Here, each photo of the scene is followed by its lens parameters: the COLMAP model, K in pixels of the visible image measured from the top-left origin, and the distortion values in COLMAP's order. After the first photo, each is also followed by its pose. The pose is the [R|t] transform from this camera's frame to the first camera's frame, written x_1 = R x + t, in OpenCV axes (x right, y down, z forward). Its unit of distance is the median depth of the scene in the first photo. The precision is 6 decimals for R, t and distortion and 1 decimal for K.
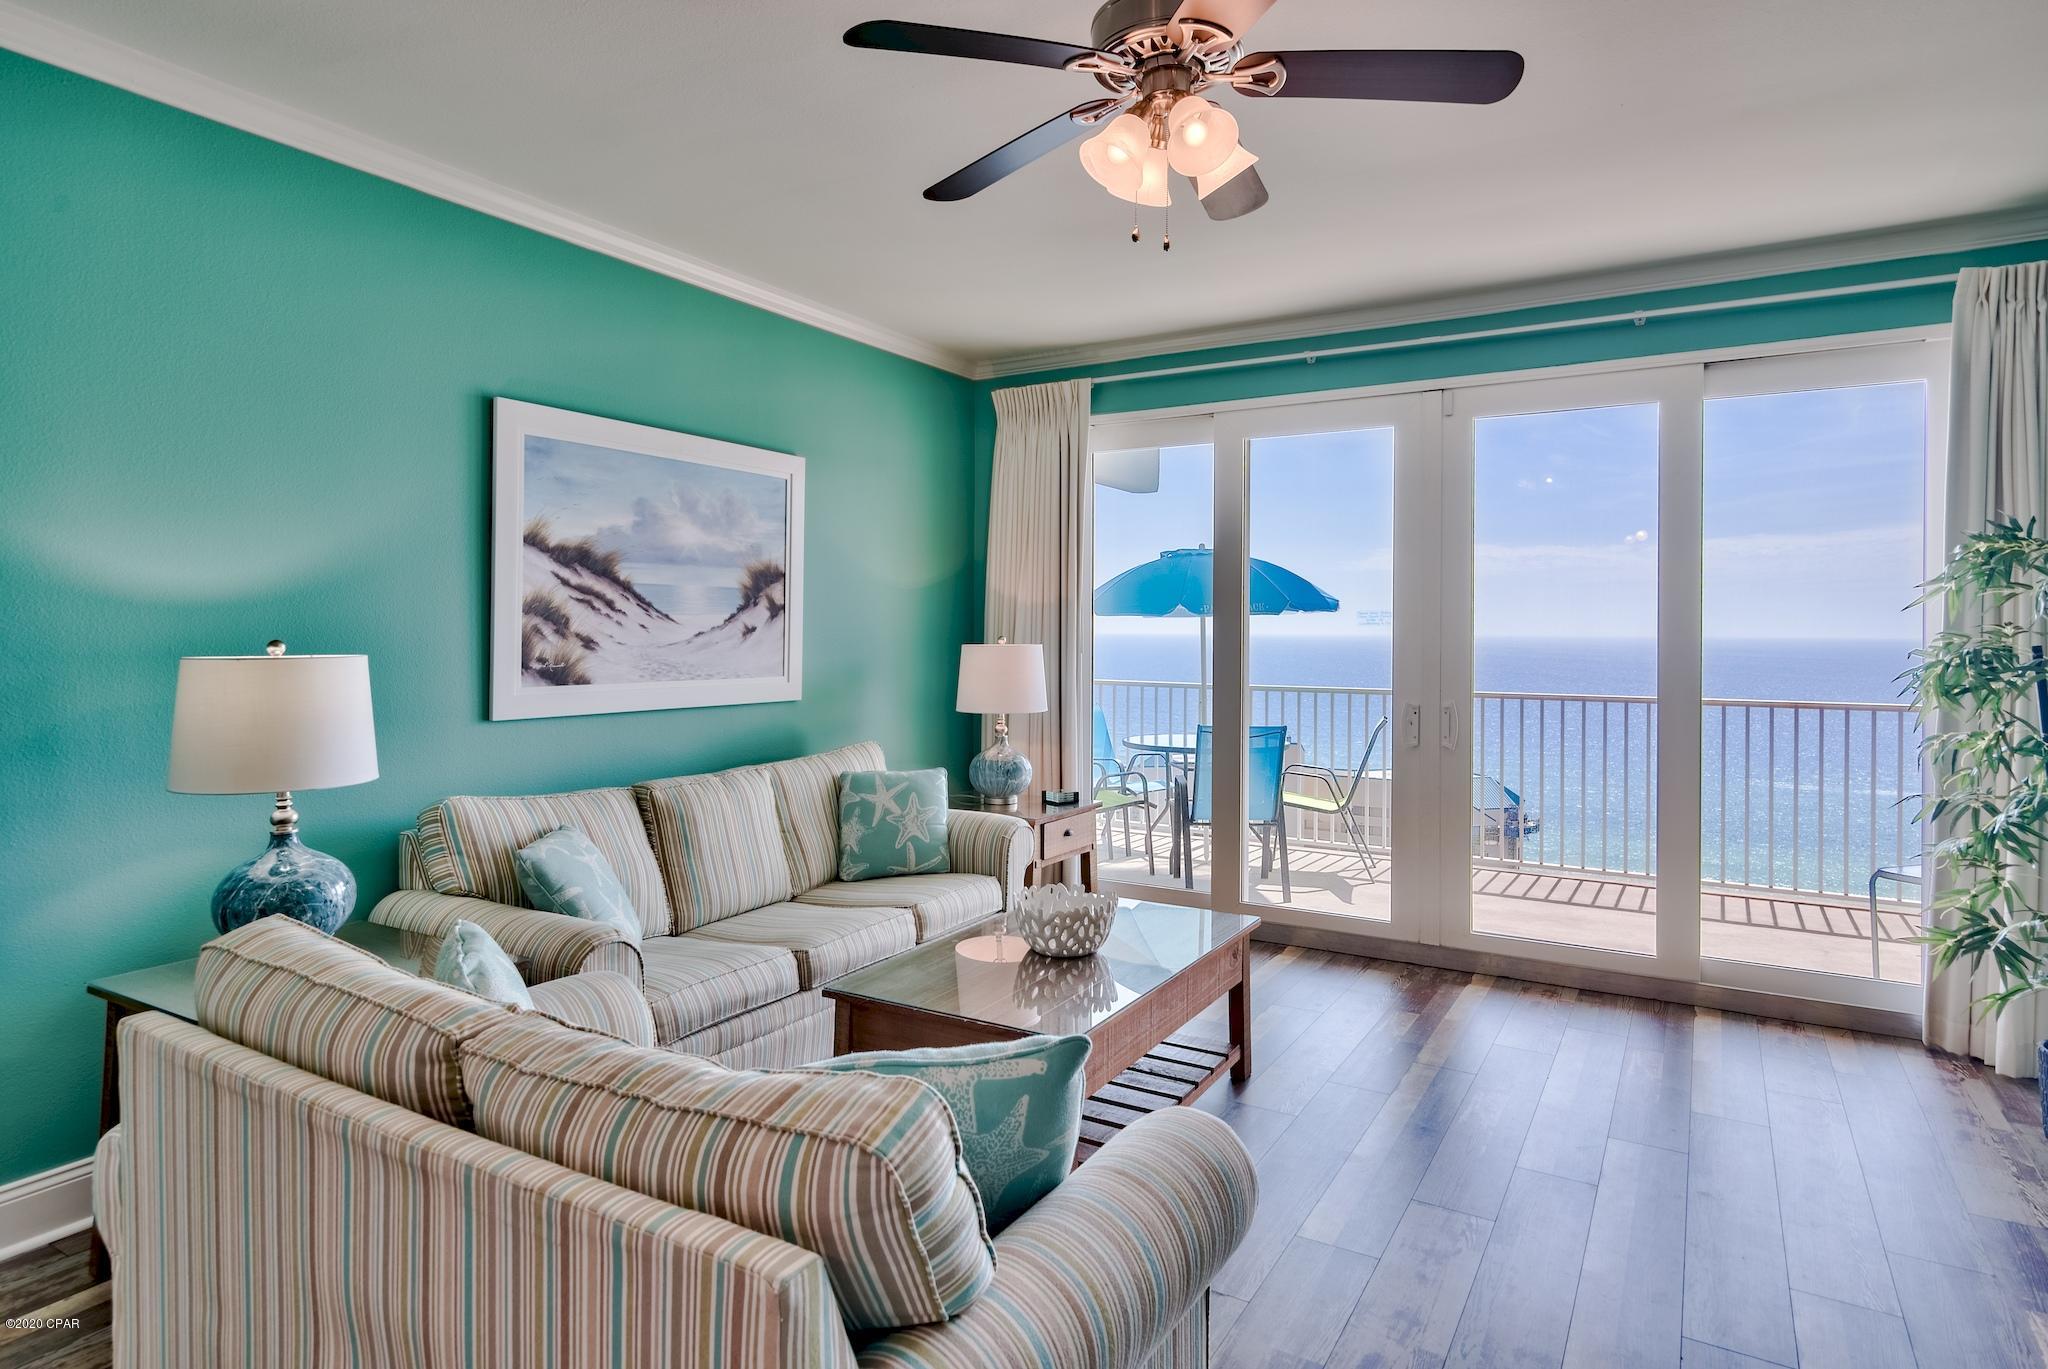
lens RADIAL K [[1107.7, 0, 1038.1], [0, 1107.7, 642.2], [0, 0, 1]] dist [0.008089, 0.000101]
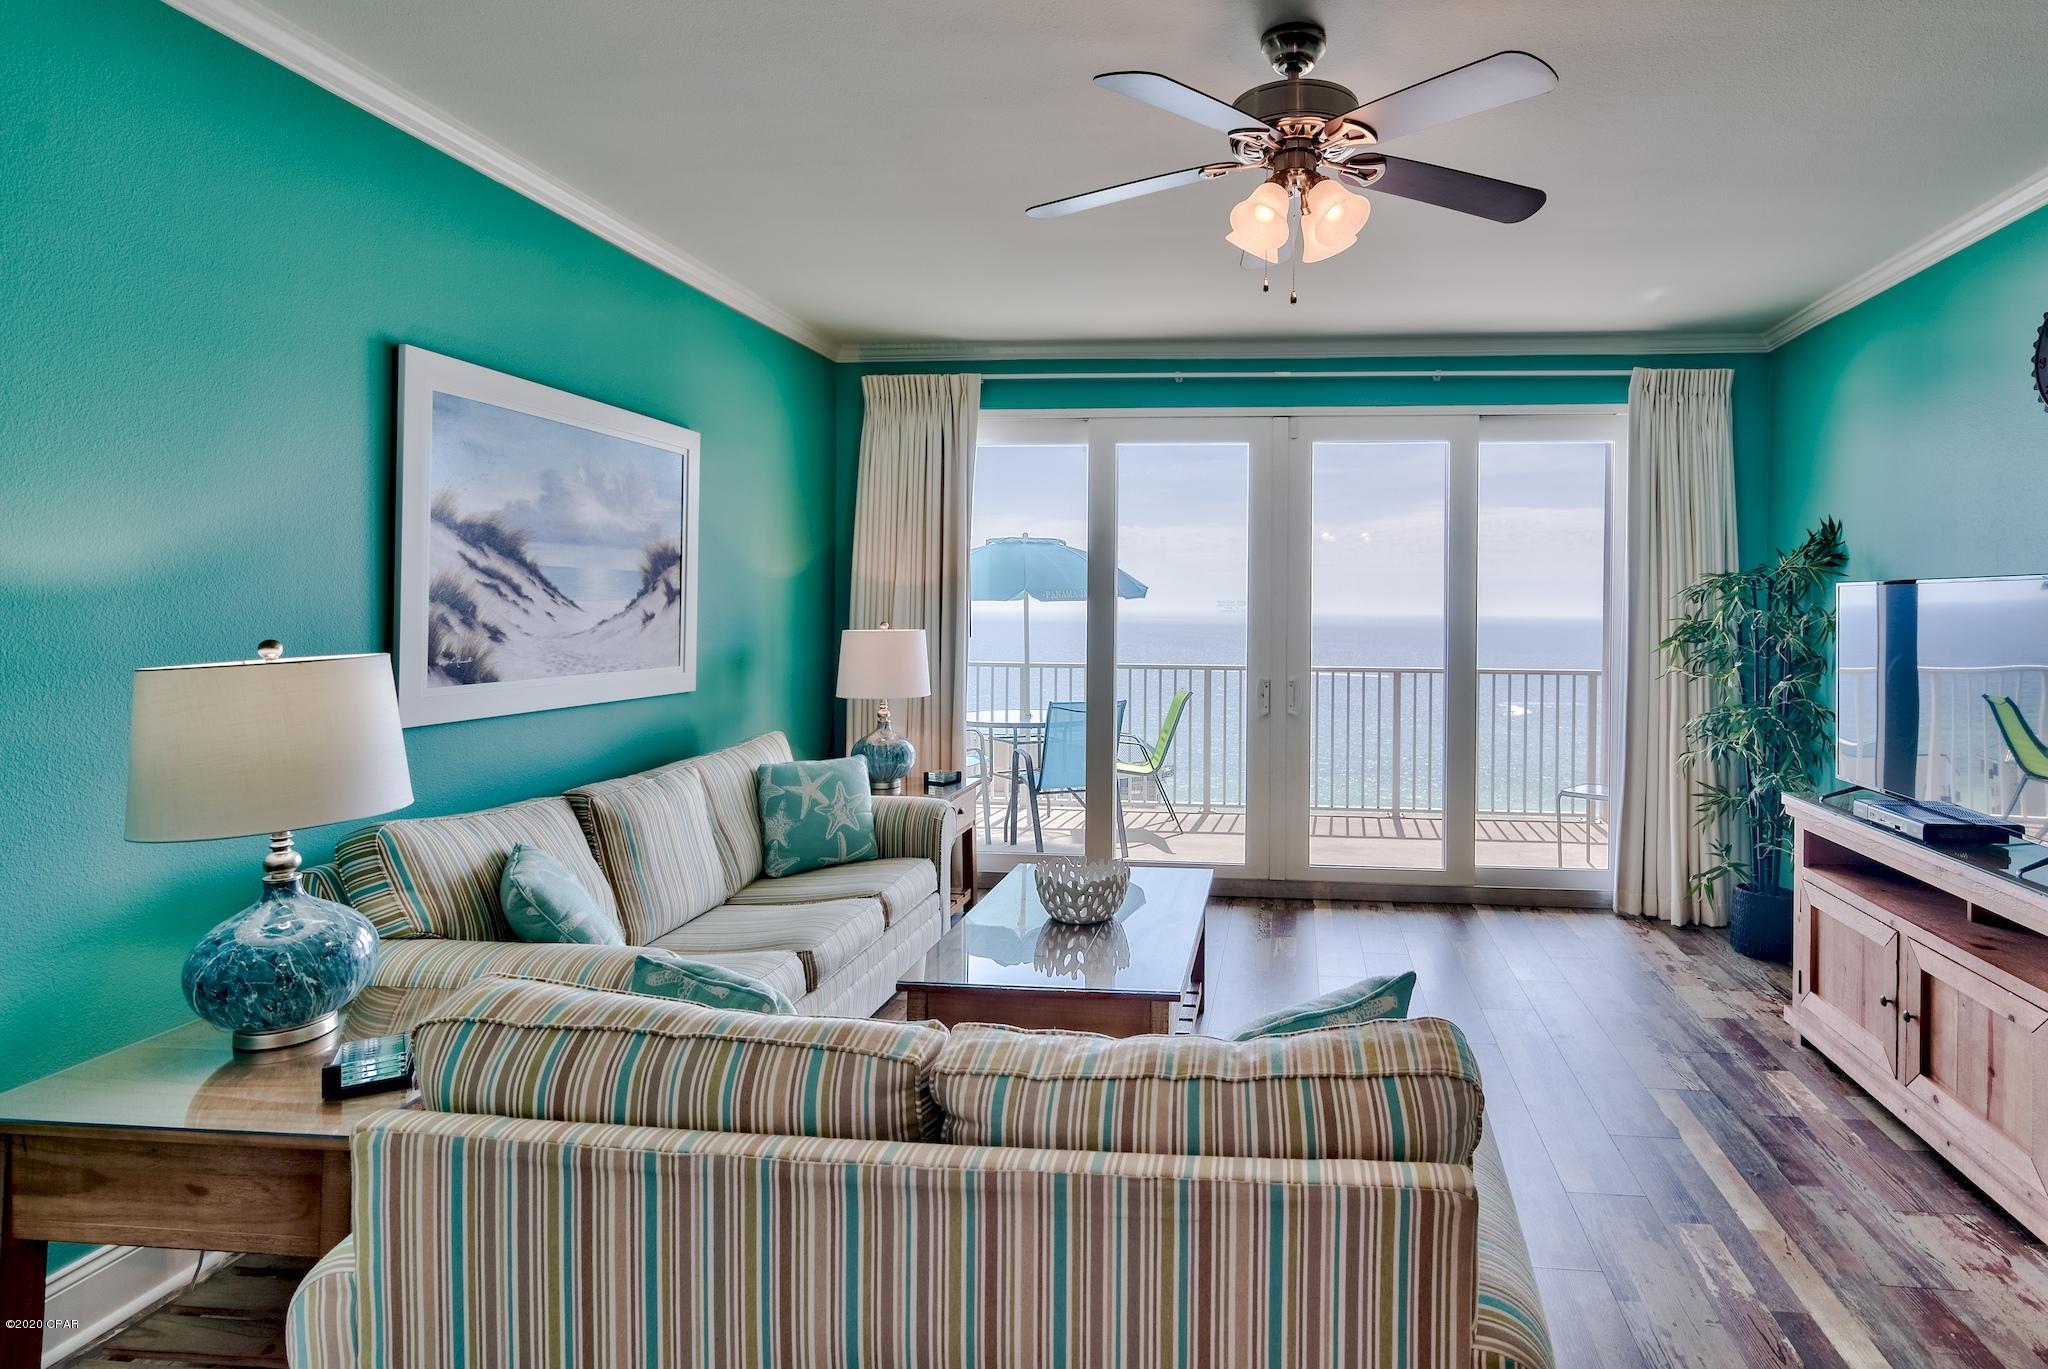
lens RADIAL K [[1042.9, 0, 1188.2], [0, 1042.9, 619.0], [0, 0, 1]] dist [-0.003976, -0.000418]
pose [[0.905088, -0.000483, 0.425225, -0.233098], [-0.000017, 0.999999, 0.001172, -0.010880], [-0.425225, -0.001068, 0.905087, 0.025442]]
